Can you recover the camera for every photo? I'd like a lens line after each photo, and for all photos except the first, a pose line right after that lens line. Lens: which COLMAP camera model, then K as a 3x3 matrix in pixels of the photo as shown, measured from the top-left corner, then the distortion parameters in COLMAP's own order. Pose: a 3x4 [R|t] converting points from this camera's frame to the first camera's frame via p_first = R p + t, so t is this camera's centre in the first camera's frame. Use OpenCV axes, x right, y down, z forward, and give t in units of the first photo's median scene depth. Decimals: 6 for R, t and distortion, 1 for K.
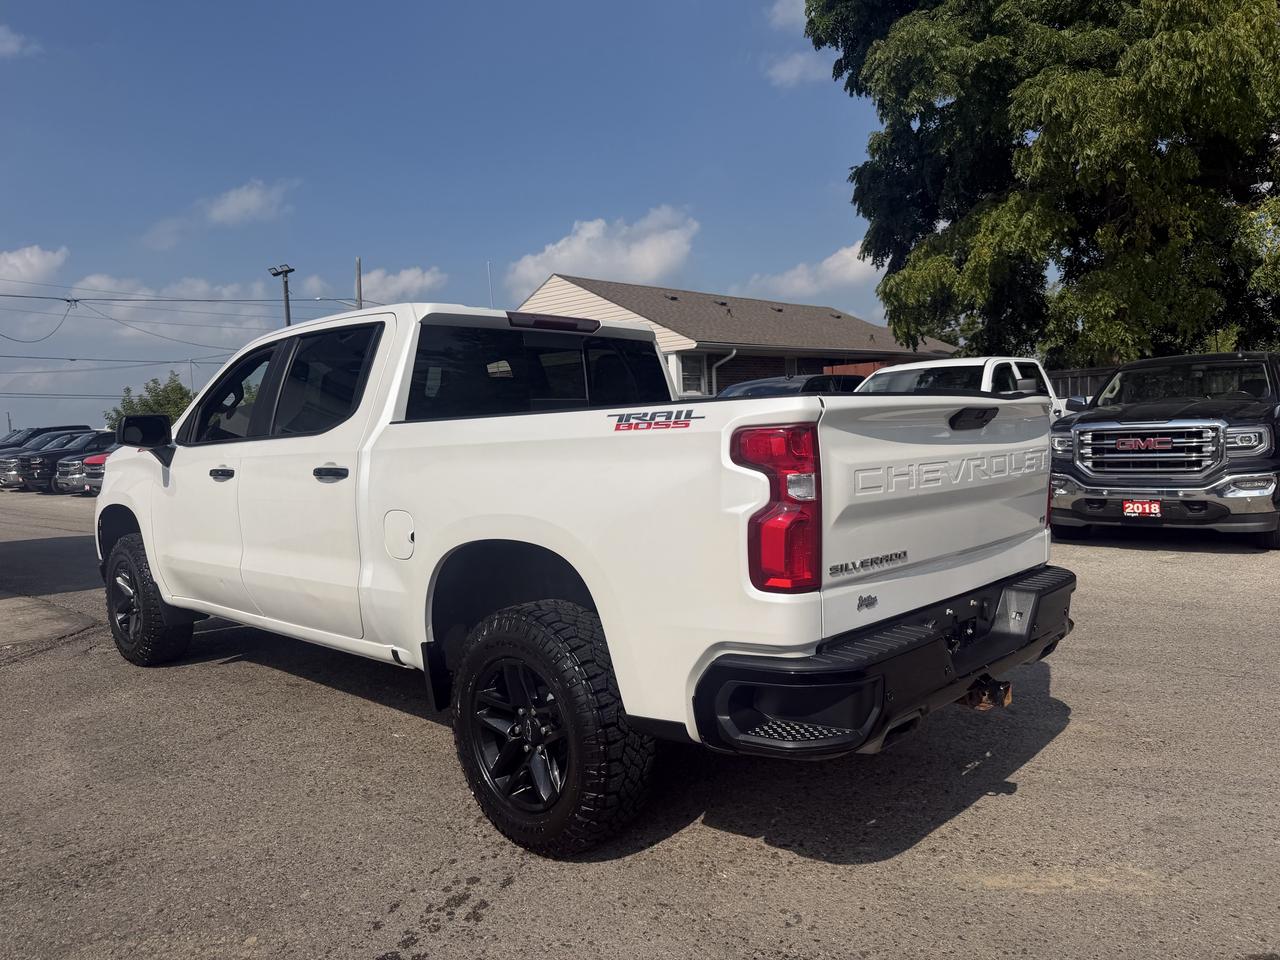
lens RADIAL K [[888.9, 0, 640.0], [0, 888.9, 473.6], [0, 0, 1]] dist [0.081937, -0.113416]
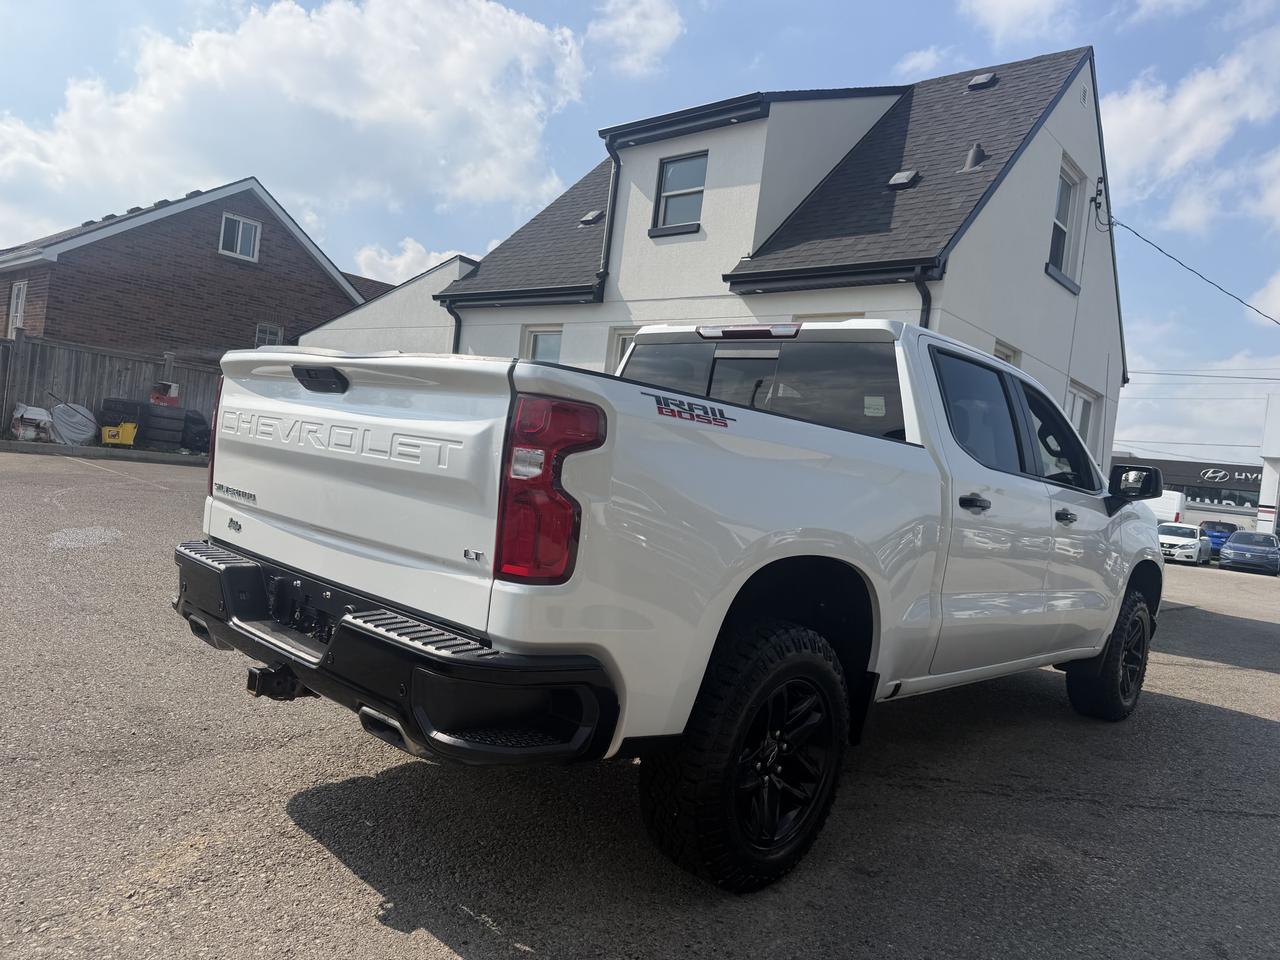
lens RADIAL K [[888.9, 0, 640.0], [0, 888.9, 473.6], [0, 0, 1]] dist [0.081937, -0.113416]
pose [[0.006715, 0.048744, -0.998789, 1.397260], [-0.168065, 0.984659, 0.046924, -0.070179], [0.985753, 0.167546, 0.014804, 1.437180]]
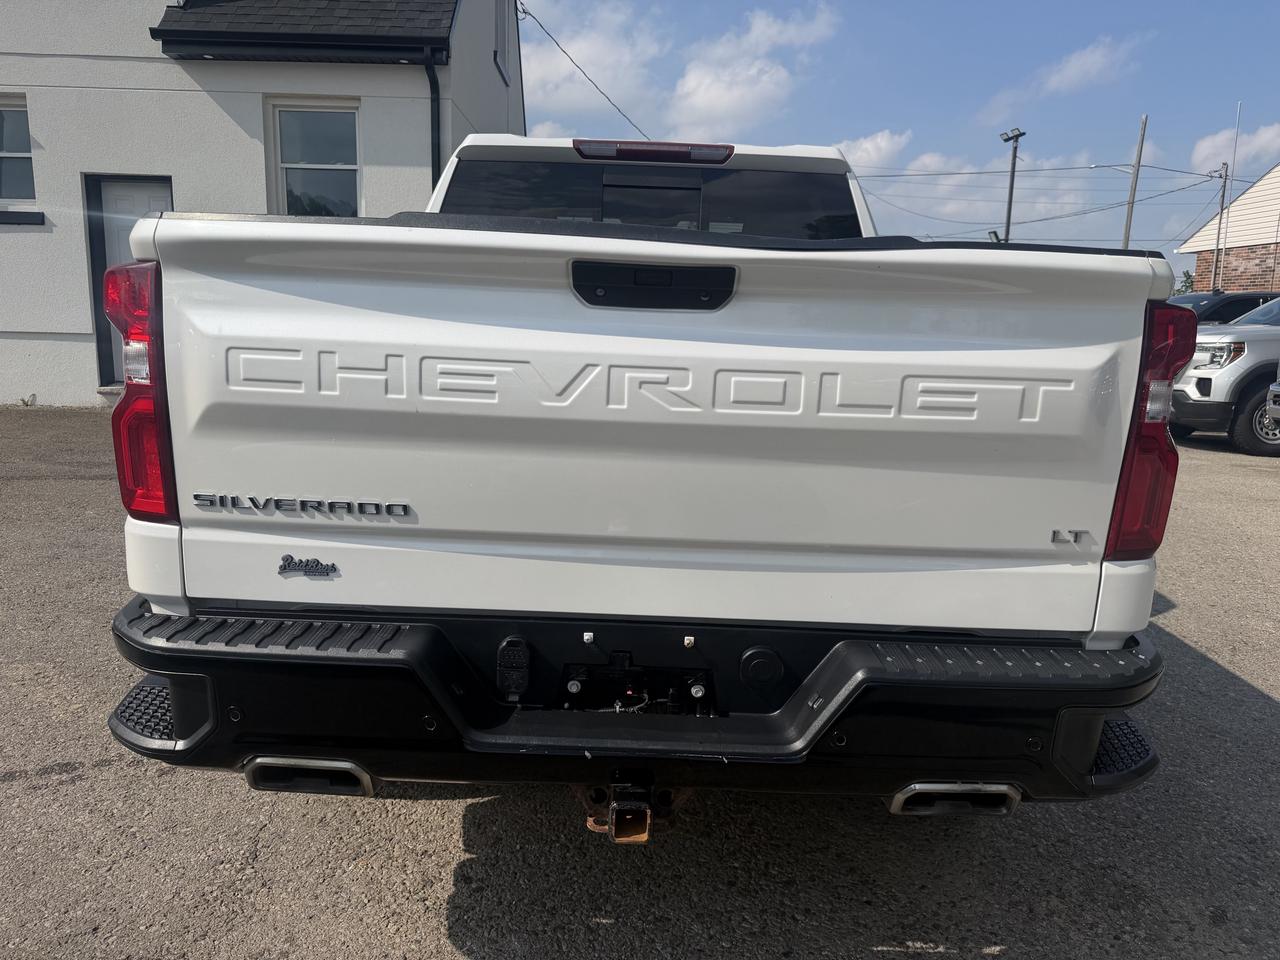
lens RADIAL K [[897.1, 0, 640.0], [0, 897.1, 480.0], [0, 0, 1]] dist [0.019906, -0.025974]
pose [[0.684478, 0.194613, -0.702578, 0.797048], [-0.096193, 0.979395, 0.177576, -0.045700], [0.722660, -0.053964, 0.689094, 0.708553]]
